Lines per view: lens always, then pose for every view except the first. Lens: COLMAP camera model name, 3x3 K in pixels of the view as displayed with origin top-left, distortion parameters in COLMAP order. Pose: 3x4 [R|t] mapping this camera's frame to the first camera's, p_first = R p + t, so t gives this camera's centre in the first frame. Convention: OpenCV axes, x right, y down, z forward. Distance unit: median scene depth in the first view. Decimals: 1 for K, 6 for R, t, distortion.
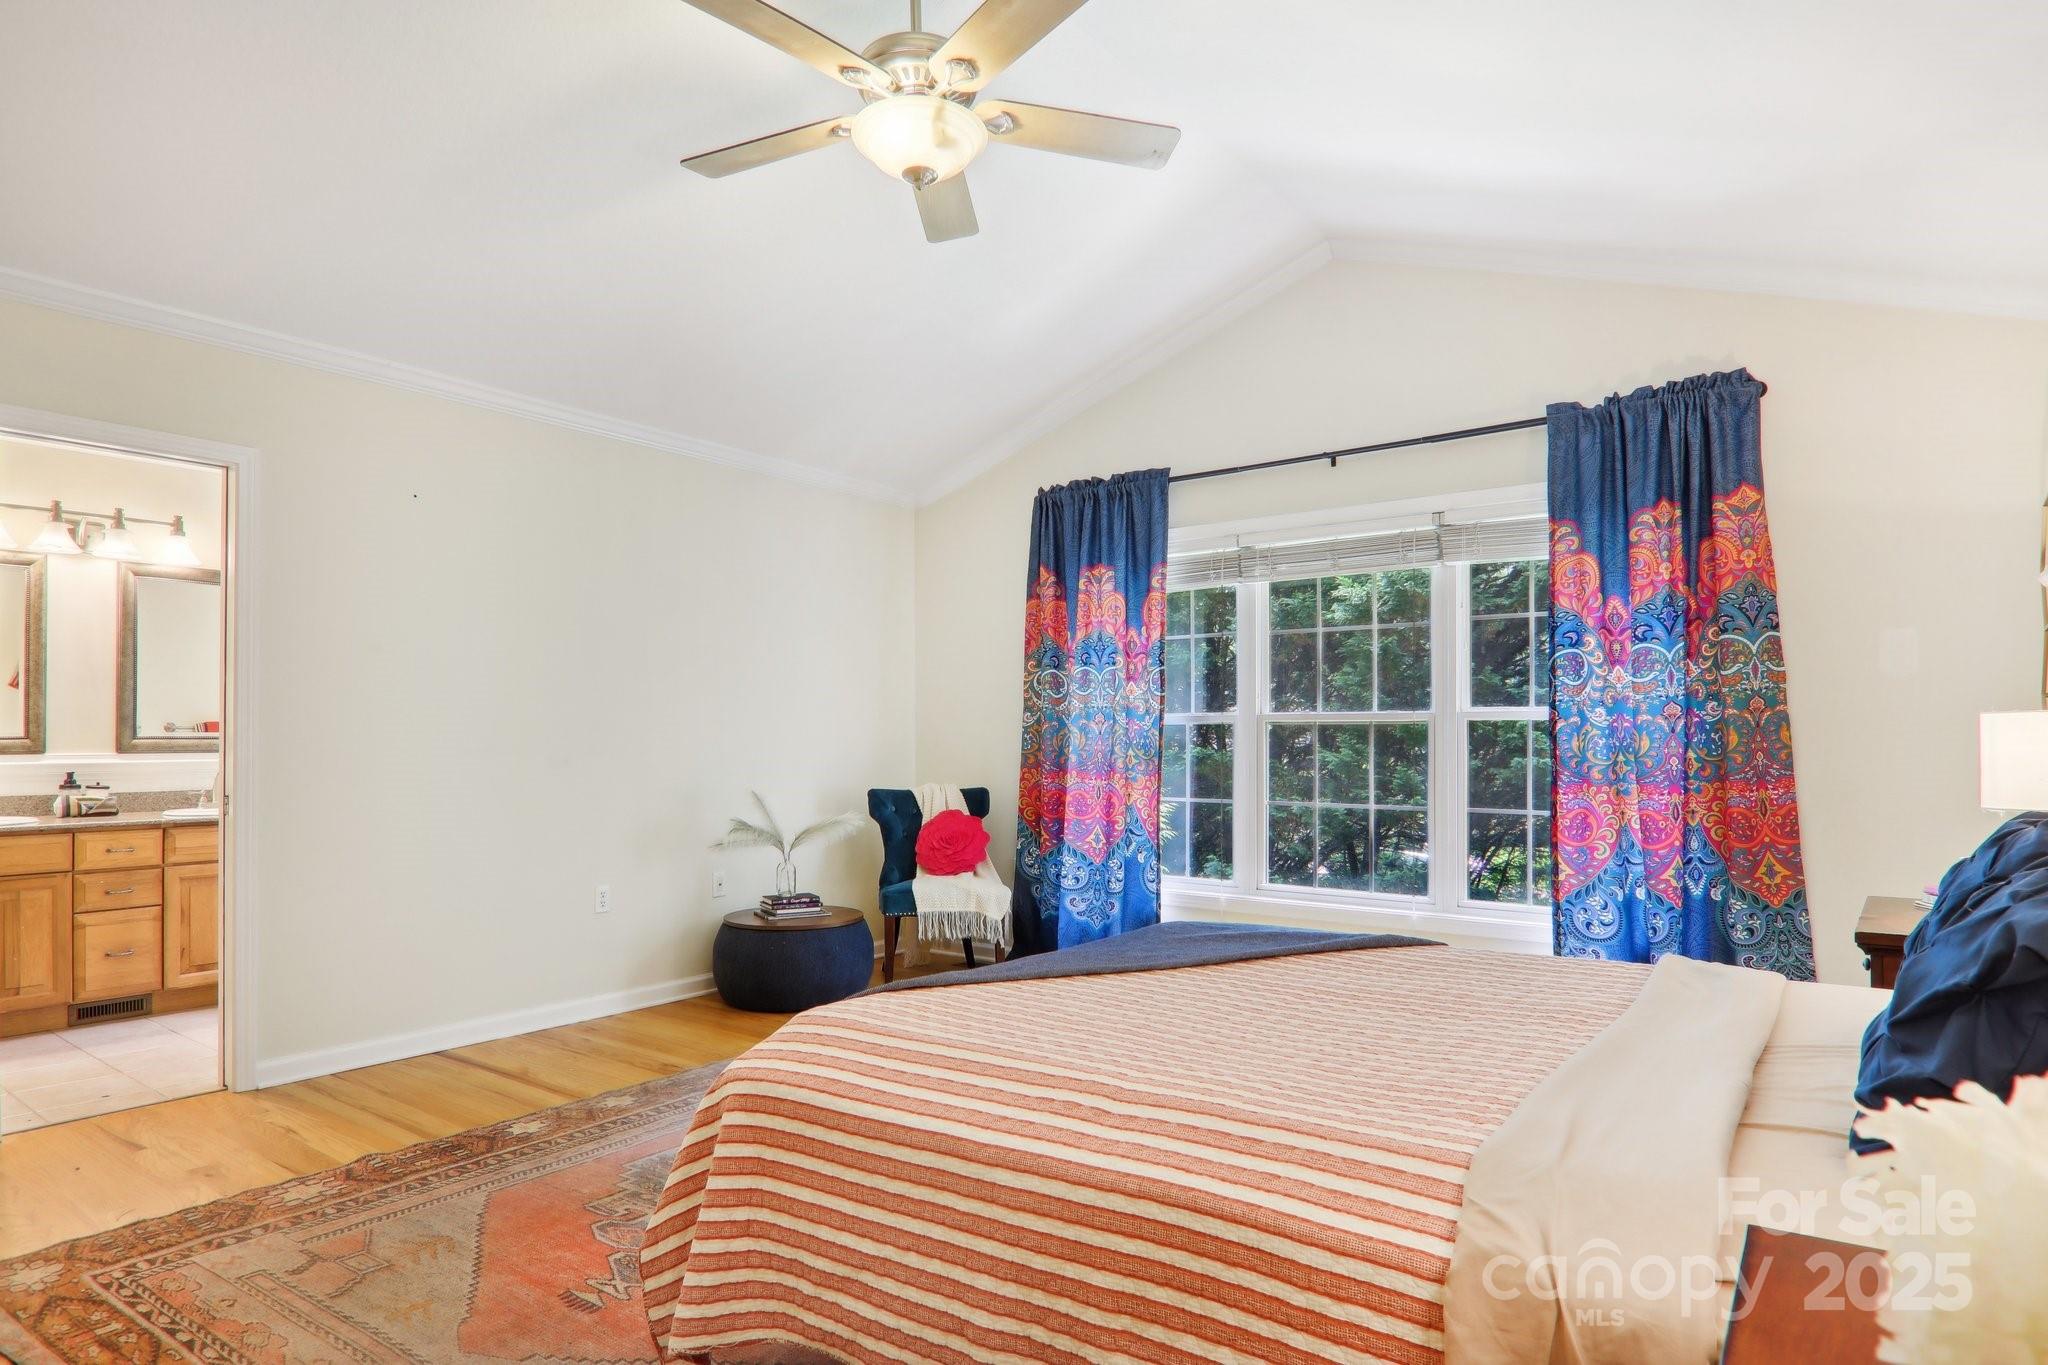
lens RADIAL K [[1164.8, 0, 1033.8], [0, 1164.8, 719.7], [0, 0, 1]] dist [-0.005725, -0.006920]
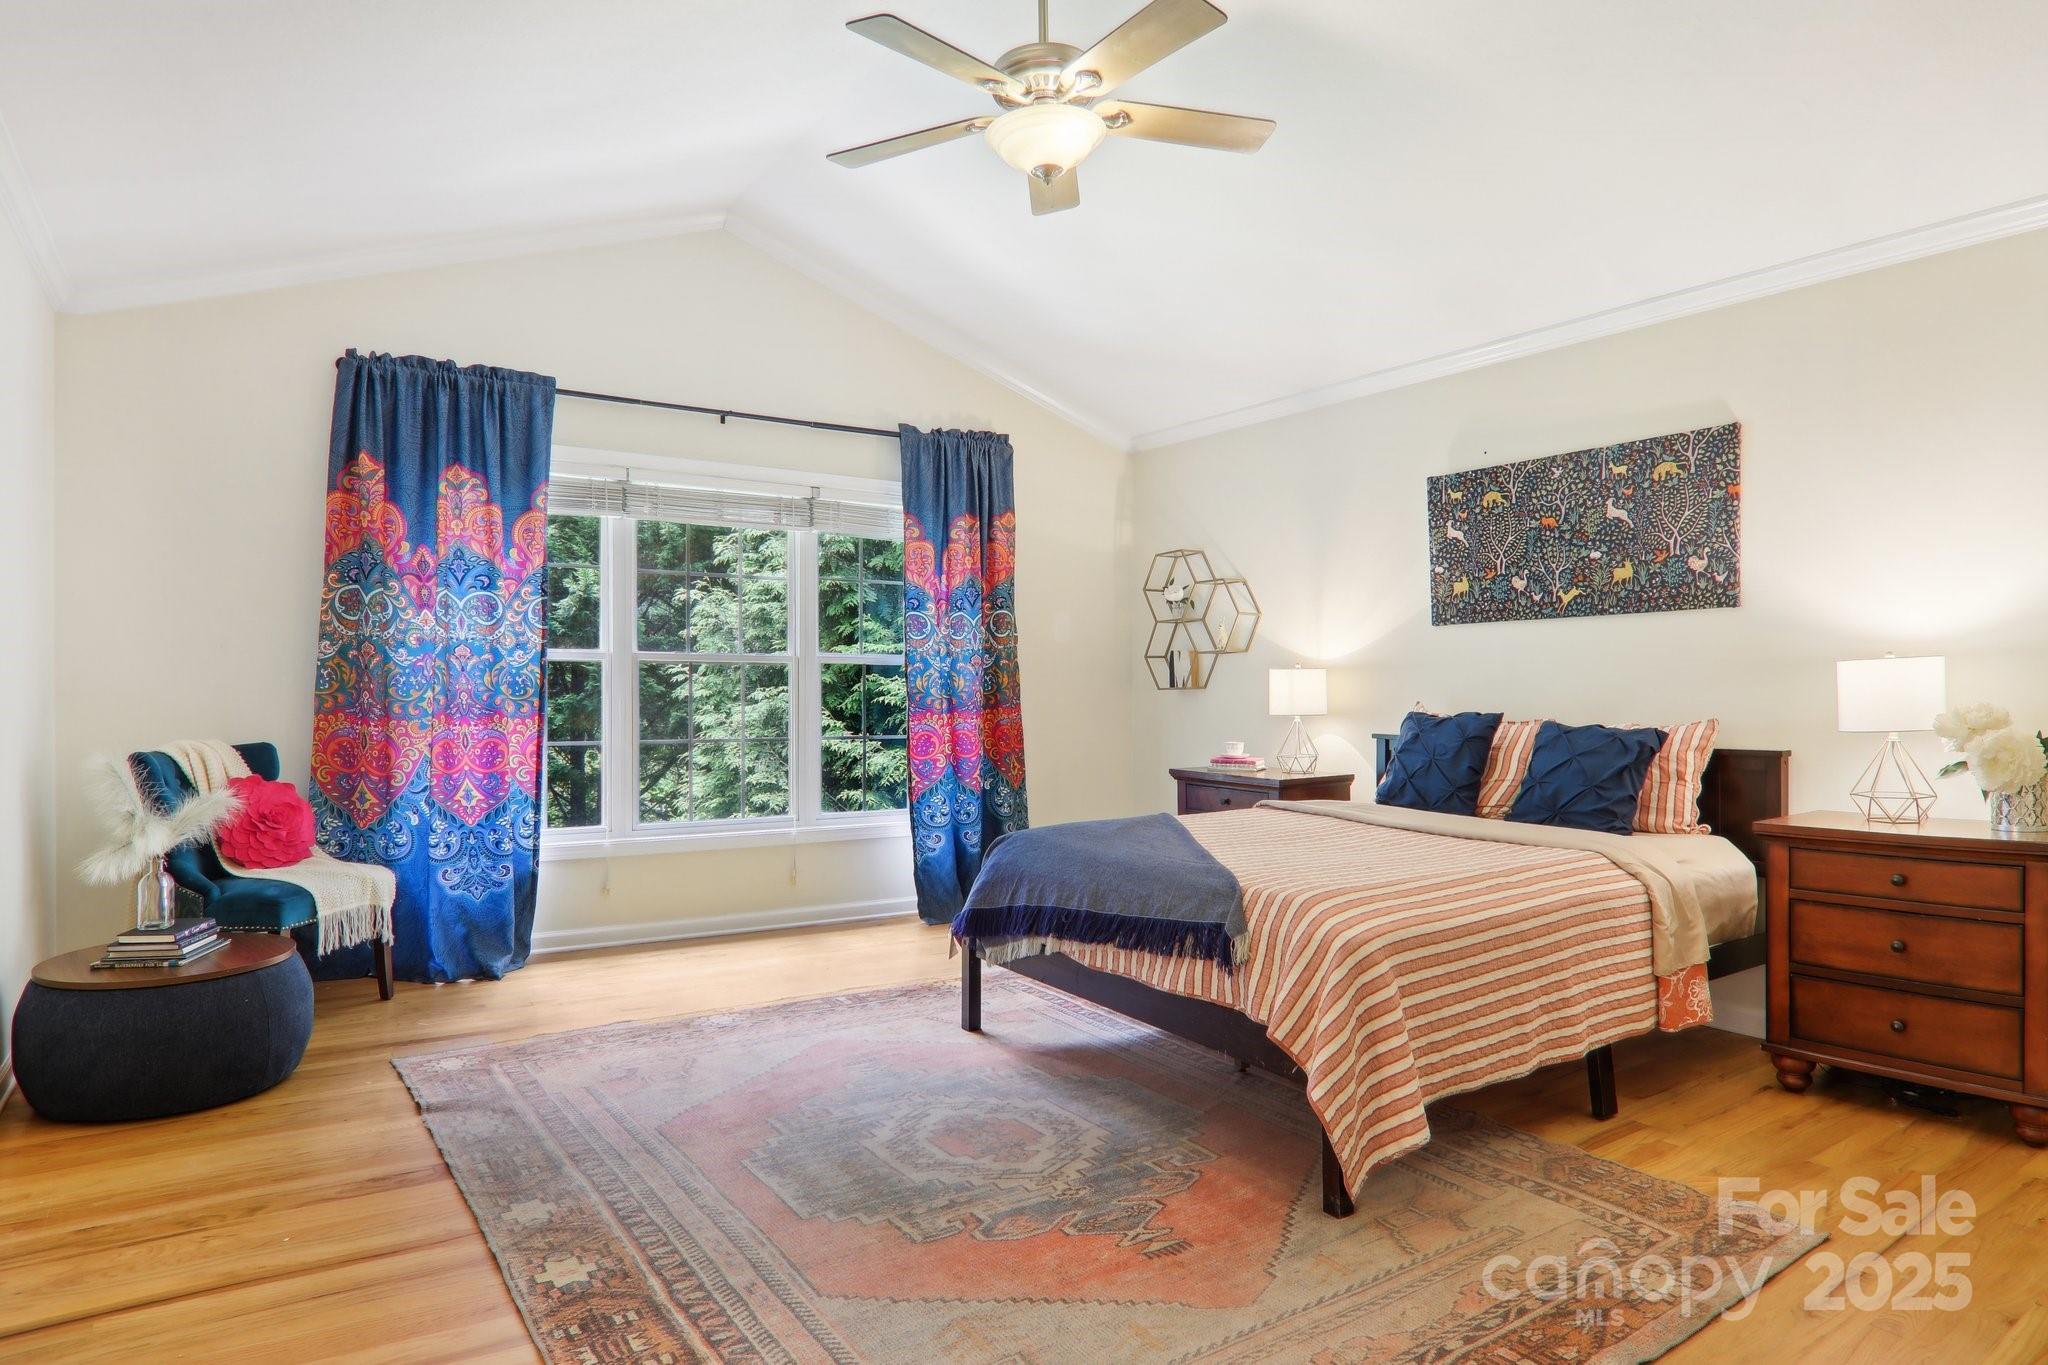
lens RADIAL K [[1164.8, 0, 1005.2], [0, 1164.8, 686.6], [0, 0, 1]] dist [-0.005725, -0.006920]
pose [[0.349783, -0.000942, 0.936830, -0.756306], [-0.021101, 0.999738, 0.008884, 0.010574], [-0.936593, -0.022876, 0.349672, 0.435552]]
